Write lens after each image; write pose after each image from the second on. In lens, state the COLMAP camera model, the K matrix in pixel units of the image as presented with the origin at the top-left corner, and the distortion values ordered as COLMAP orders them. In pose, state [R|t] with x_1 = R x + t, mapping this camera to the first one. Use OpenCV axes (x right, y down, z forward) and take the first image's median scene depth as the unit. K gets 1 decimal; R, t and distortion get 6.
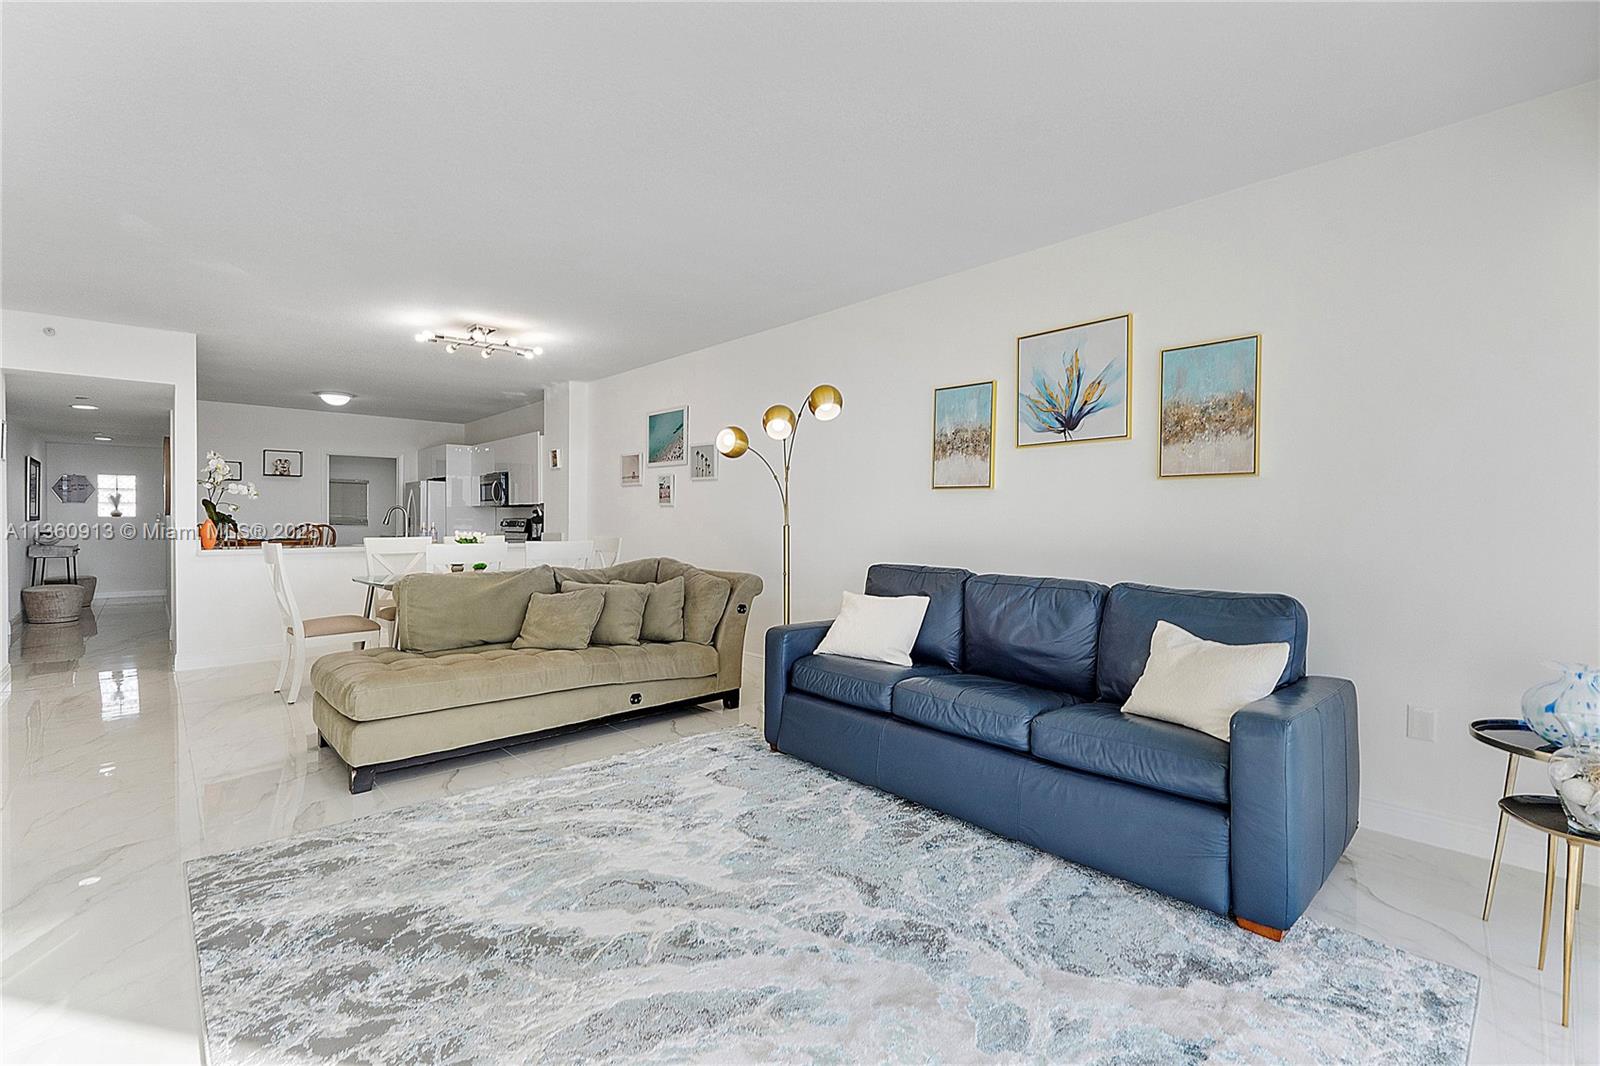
lens RADIAL K [[683.5, 0, 790.0], [0, 683.5, 528.2], [0, 0, 1]] dist [-0.008403, -0.000409]
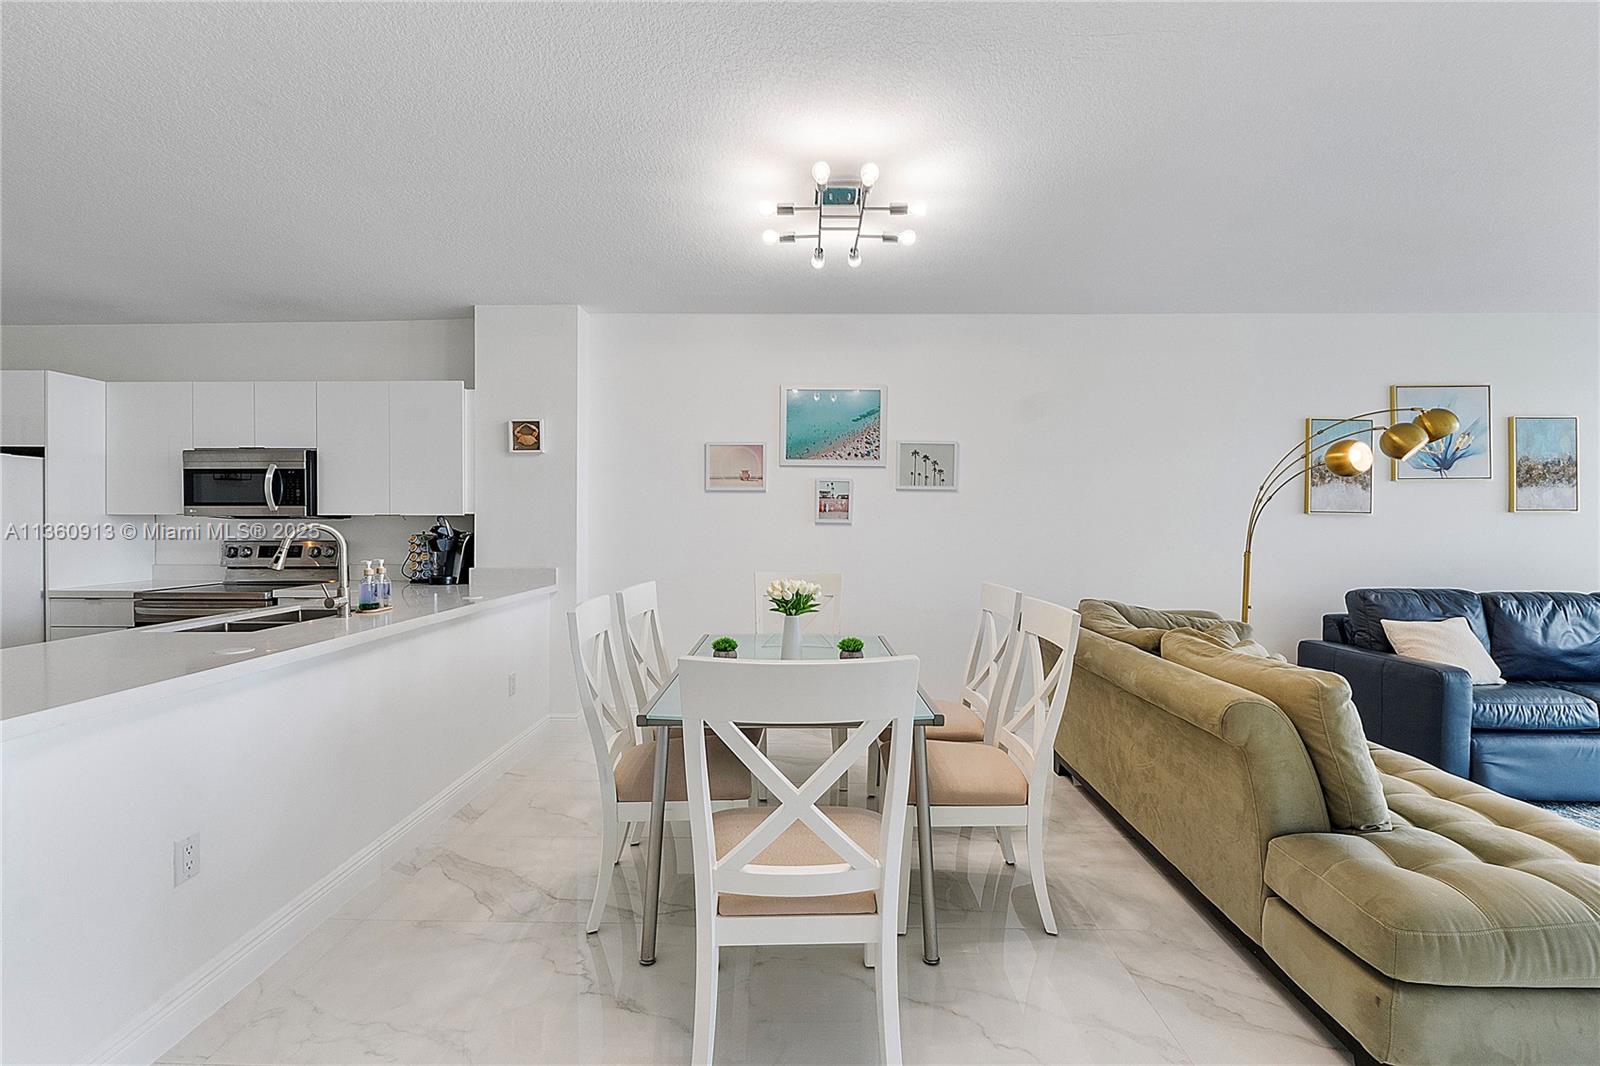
lens RADIAL K [[683.5, 0, 784.7], [0, 683.5, 527.4], [0, 0, 1]] dist [-0.008403, -0.000409]
pose [[0.698542, -0.002488, 0.715564, -0.711520], [0.010657, 0.999919, -0.006926, -0.024544], [-0.715489, 0.012464, 0.698512, 0.552329]]
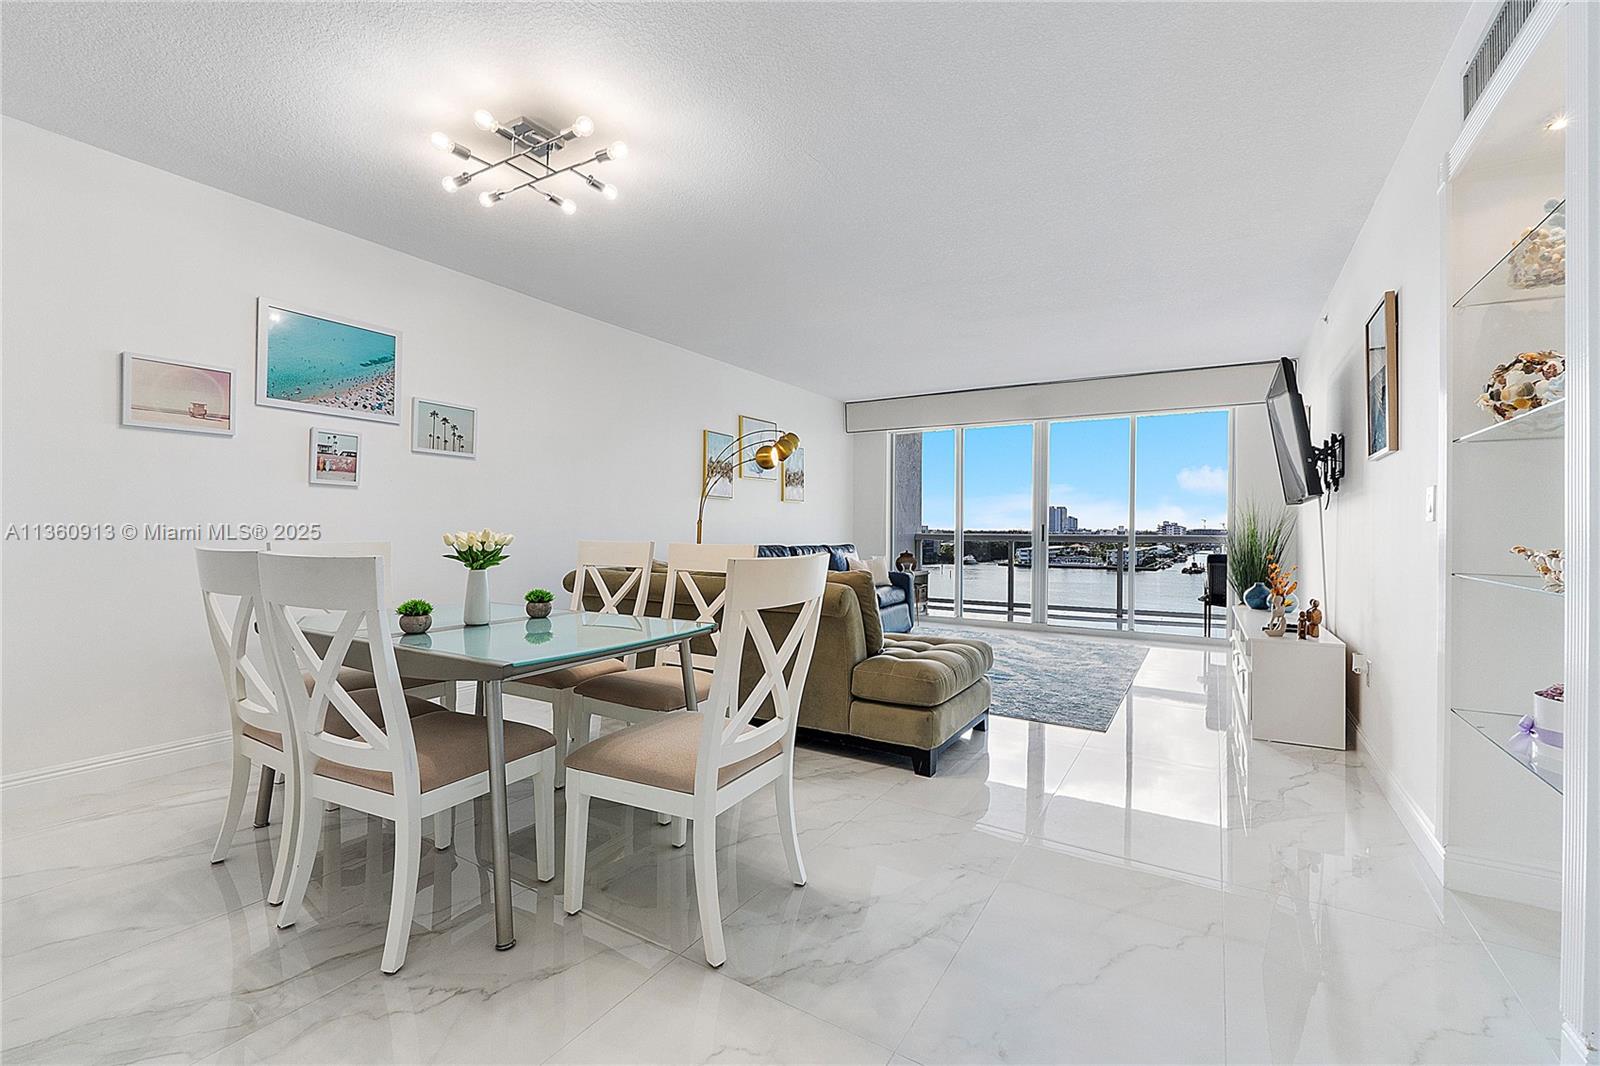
lens RADIAL K [[683.5, 0, 810.0], [0, 683.5, 532.6], [0, 0, 1]] dist [-0.008403, -0.000409]
pose [[-0.280682, -0.006439, 0.959779, -0.832903], [0.011879, 0.999878, 0.010182, 0.005043], [-0.959727, 0.014259, -0.280571, 0.782214]]
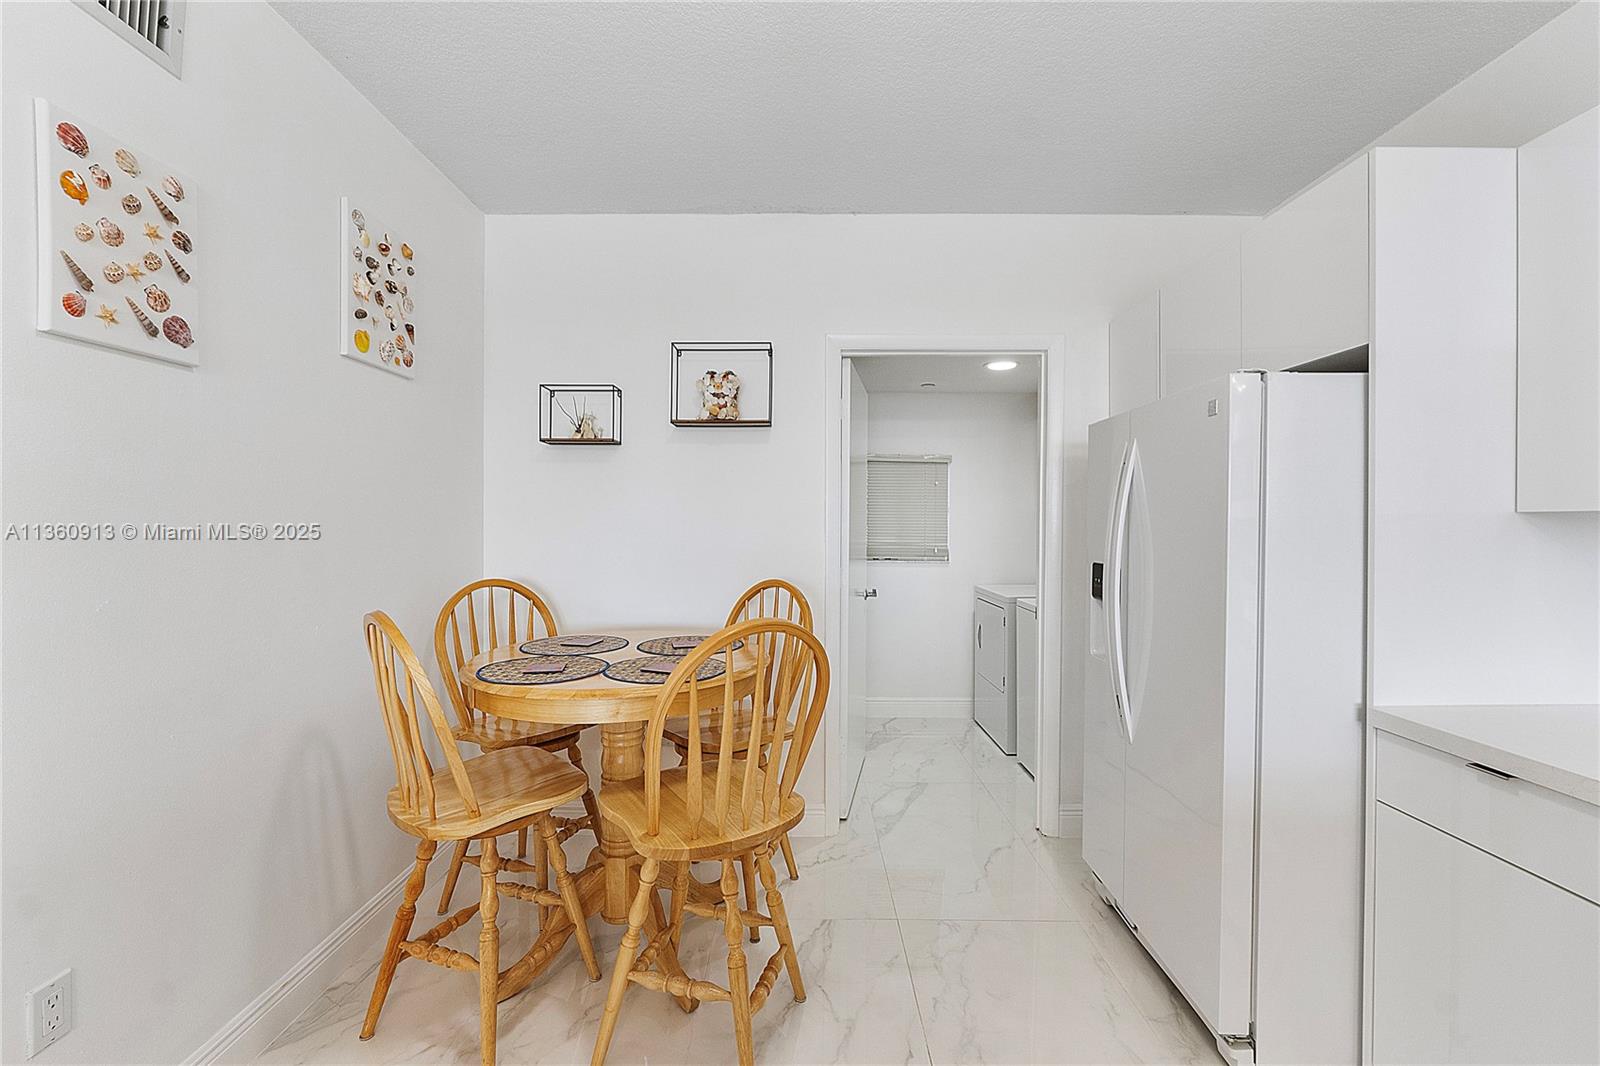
lens RADIAL K [[683.5, 0, 807.5], [0, 683.5, 528.3], [0, 0, 1]] dist [-0.008403, -0.000409]
pose [[0.744177, 0.007749, -0.667938, -0.728397], [-0.015029, 0.999874, -0.005144, -0.038787], [0.667814, 0.013867, 0.744199, 1.147234]]
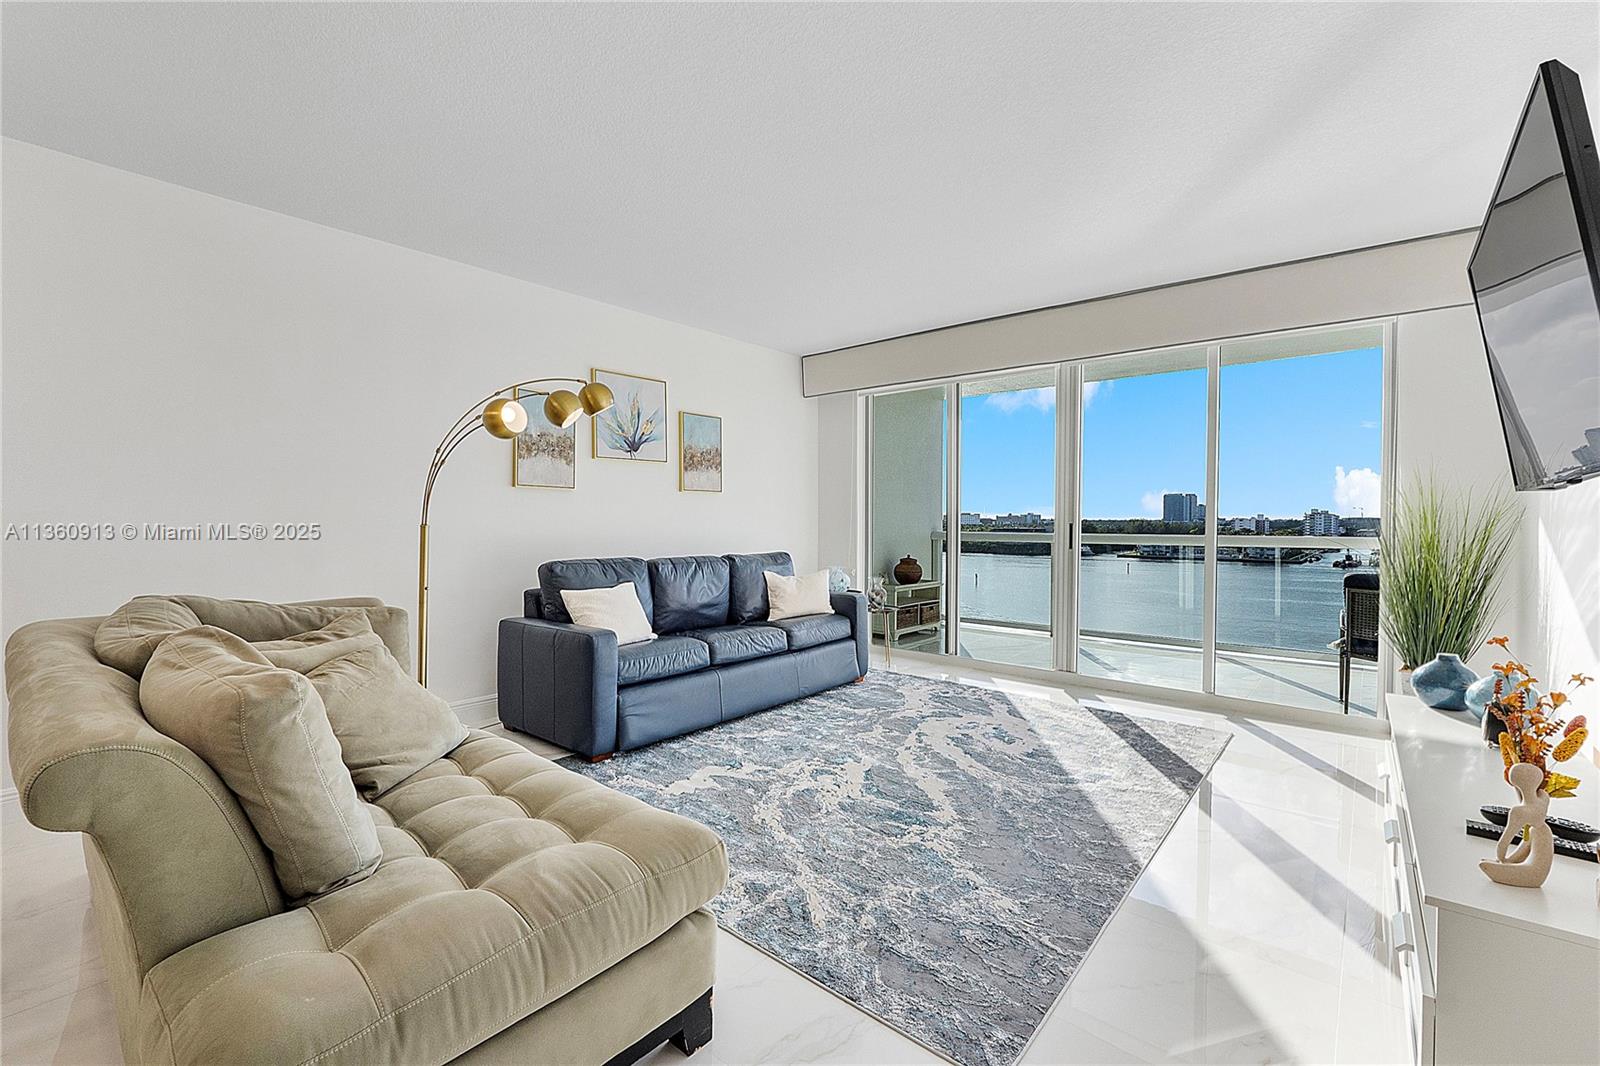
lens RADIAL K [[683.5, 0, 810.1], [0, 683.5, 532.8], [0, 0, 1]] dist [-0.008403, -0.000409]
pose [[-0.127196, -0.020688, 0.991662, -0.546206], [0.016358, 0.999603, 0.022952, -0.003851], [-0.991743, 0.019141, -0.126807, 0.457082]]
